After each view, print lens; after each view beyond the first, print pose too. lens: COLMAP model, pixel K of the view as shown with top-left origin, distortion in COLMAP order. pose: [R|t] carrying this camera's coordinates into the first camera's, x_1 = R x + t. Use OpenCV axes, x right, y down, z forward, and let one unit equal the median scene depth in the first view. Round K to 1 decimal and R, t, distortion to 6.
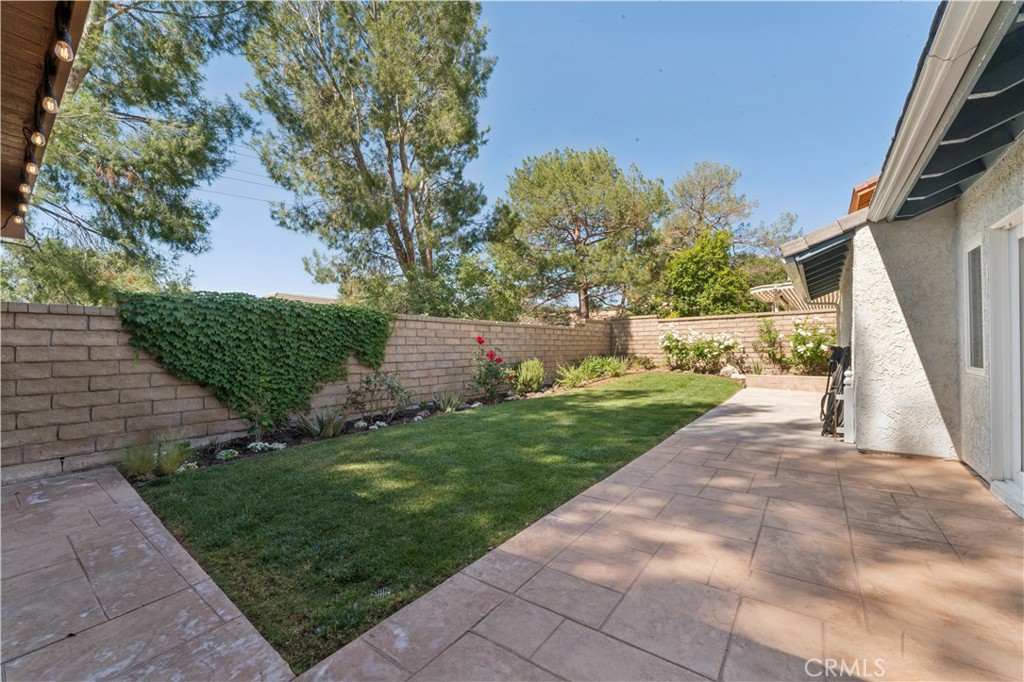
lens RADIAL K [[405.0, 0, 512.9], [0, 405.0, 344.6], [0, 0, 1]] dist [-0.000110, -0.001433]
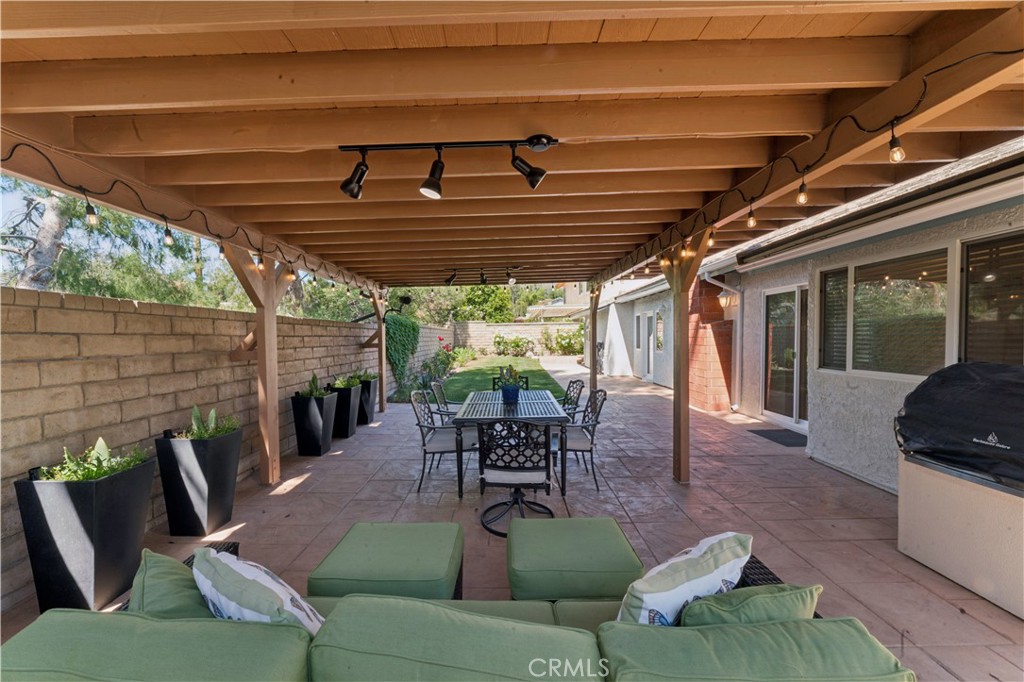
lens RADIAL K [[405.0, 0, 509.7], [0, 405.0, 339.5], [0, 0, 1]] dist [-0.000110, -0.001433]
pose [[0.797713, -0.008942, 0.602970, -0.614497], [0.004287, 0.999949, 0.009159, -0.019126], [-0.603021, -0.004721, 0.797711, -0.377002]]
